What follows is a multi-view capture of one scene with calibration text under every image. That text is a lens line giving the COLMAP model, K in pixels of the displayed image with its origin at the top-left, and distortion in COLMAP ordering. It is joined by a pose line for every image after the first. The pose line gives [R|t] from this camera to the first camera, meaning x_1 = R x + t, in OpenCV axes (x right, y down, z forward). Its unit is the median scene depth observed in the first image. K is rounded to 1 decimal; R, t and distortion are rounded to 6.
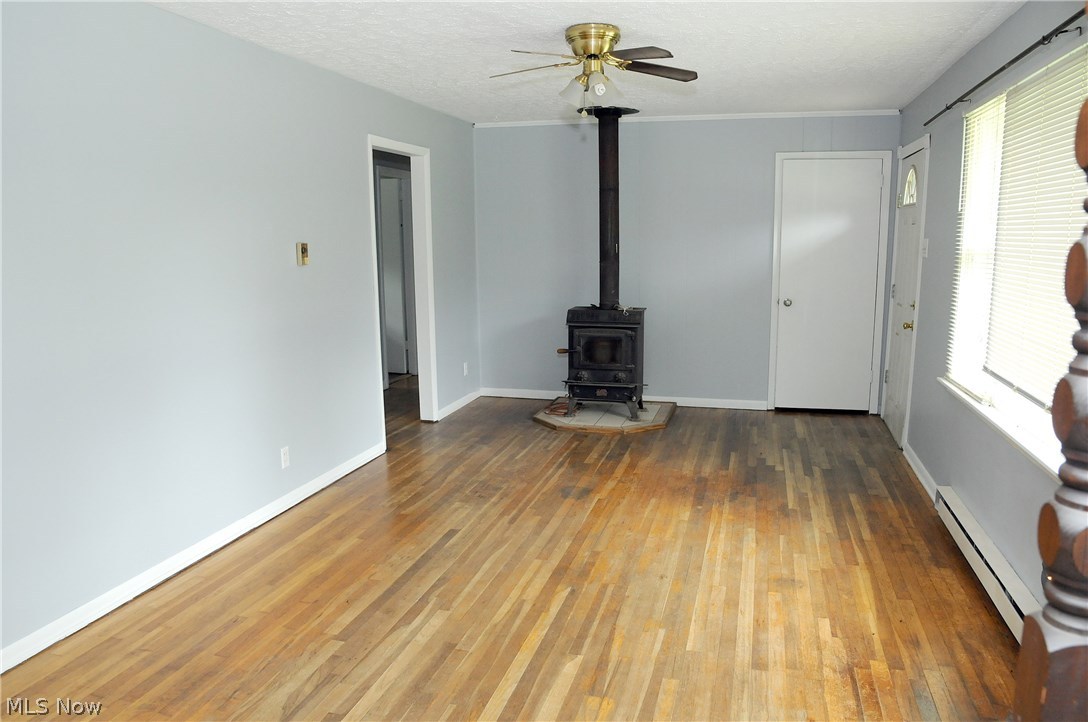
lens RADIAL K [[765.6, 0, 564.1], [0, 765.6, 374.2], [0, 0, 1]] dist [-0.092070, 0.000839]
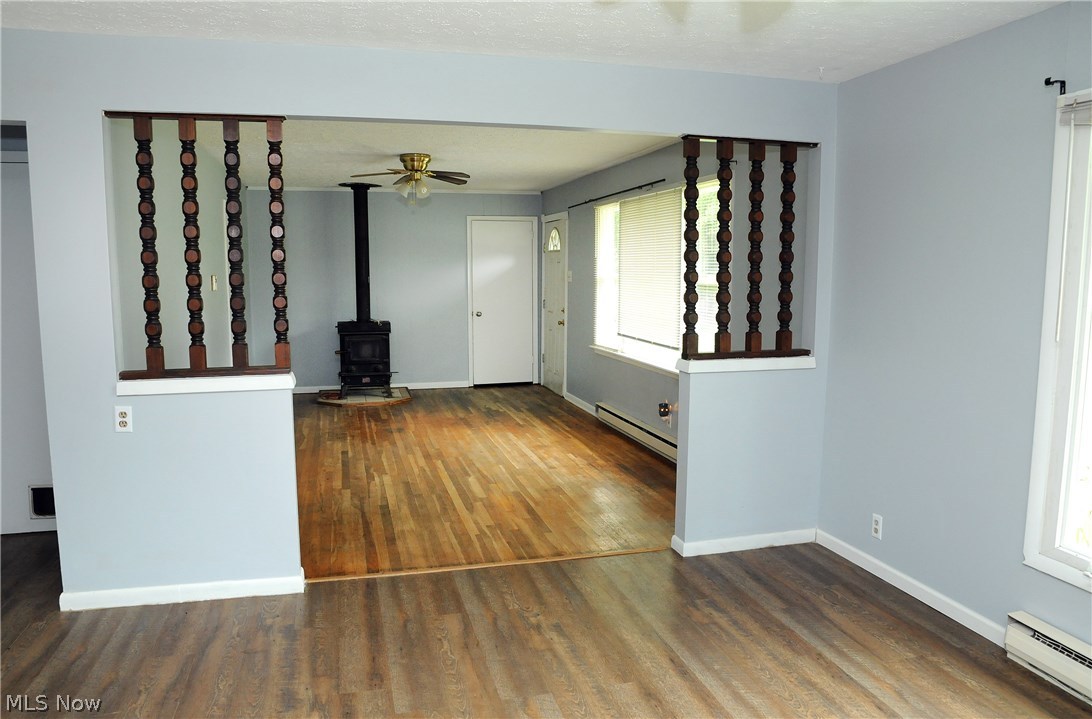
lens RADIAL K [[768.4, 0, 545.4], [0, 768.4, 361.0], [0, 0, 1]] dist [-0.092070, 0.000839]
pose [[0.870867, -0.053722, 0.488574, -0.532278], [0.083355, 0.995753, -0.039089, 0.108576], [-0.484399, 0.074766, 0.871647, -0.609278]]
